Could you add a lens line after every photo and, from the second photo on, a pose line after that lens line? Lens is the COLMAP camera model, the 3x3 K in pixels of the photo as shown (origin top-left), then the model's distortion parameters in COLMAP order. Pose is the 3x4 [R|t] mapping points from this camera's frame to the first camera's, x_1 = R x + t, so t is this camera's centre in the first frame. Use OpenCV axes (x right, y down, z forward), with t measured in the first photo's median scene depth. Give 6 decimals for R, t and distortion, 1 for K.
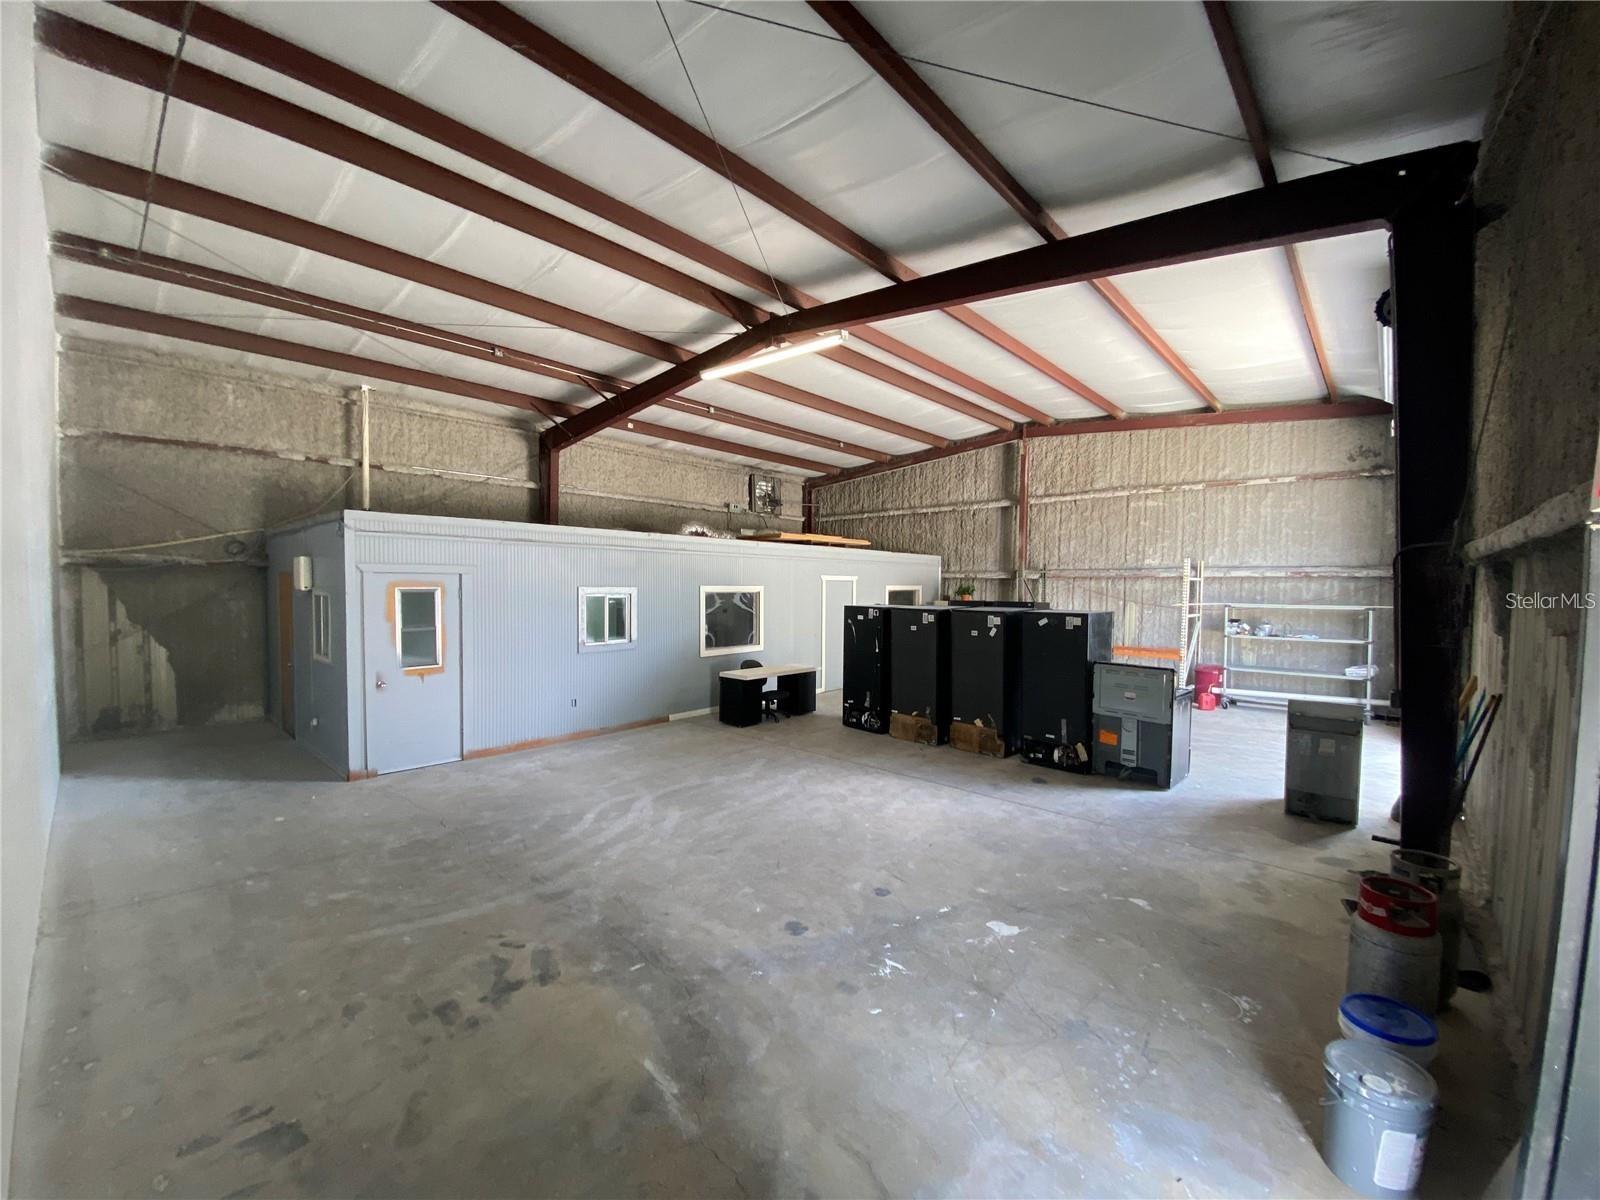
lens RADIAL K [[640.0, 0, 800.0], [0, 640.0, 600.0], [0, 0, 1]] dist [0.053091, 0.000002]
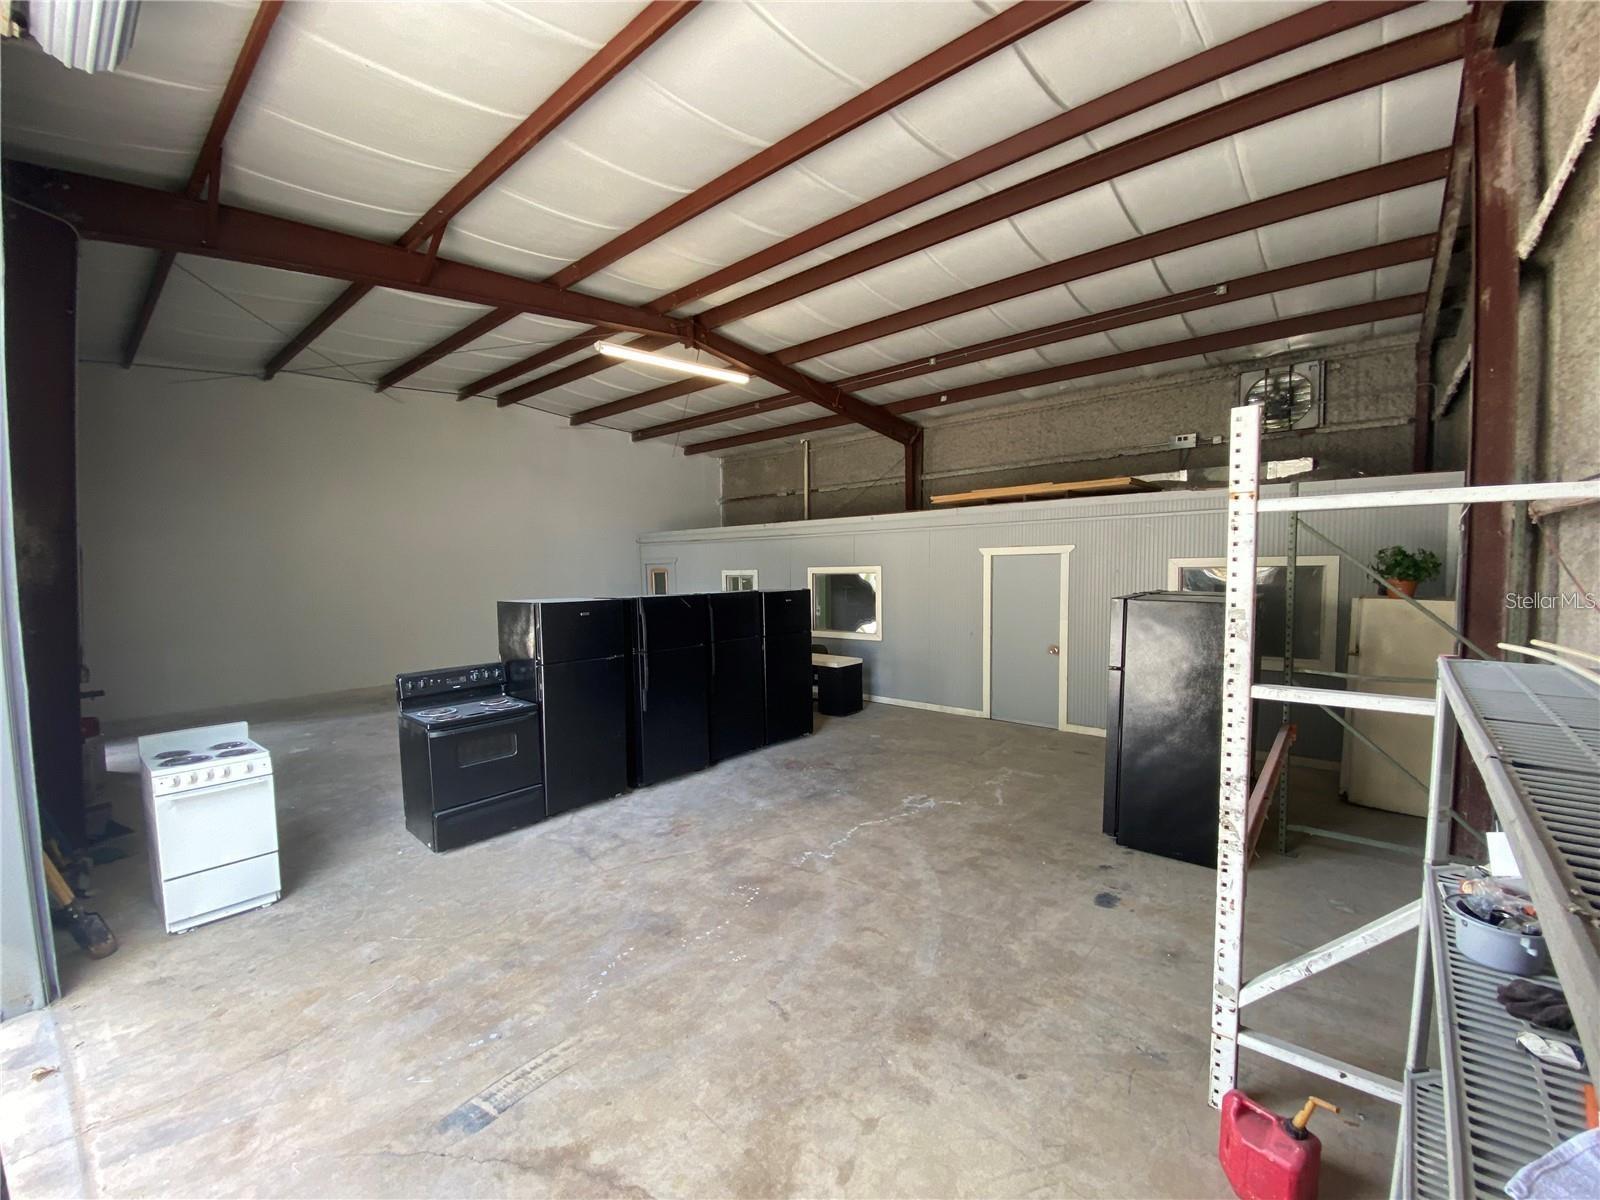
lens RADIAL K [[646.7, 0, 800.0], [0, 646.7, 600.0], [0, 0, 1]] dist [0.000744, -0.000023]
pose [[0.023409, 0.045319, -0.998698, 0.810039], [-0.005428, 0.998963, 0.045203, -0.014856], [0.999711, 0.004363, 0.023631, 0.877242]]
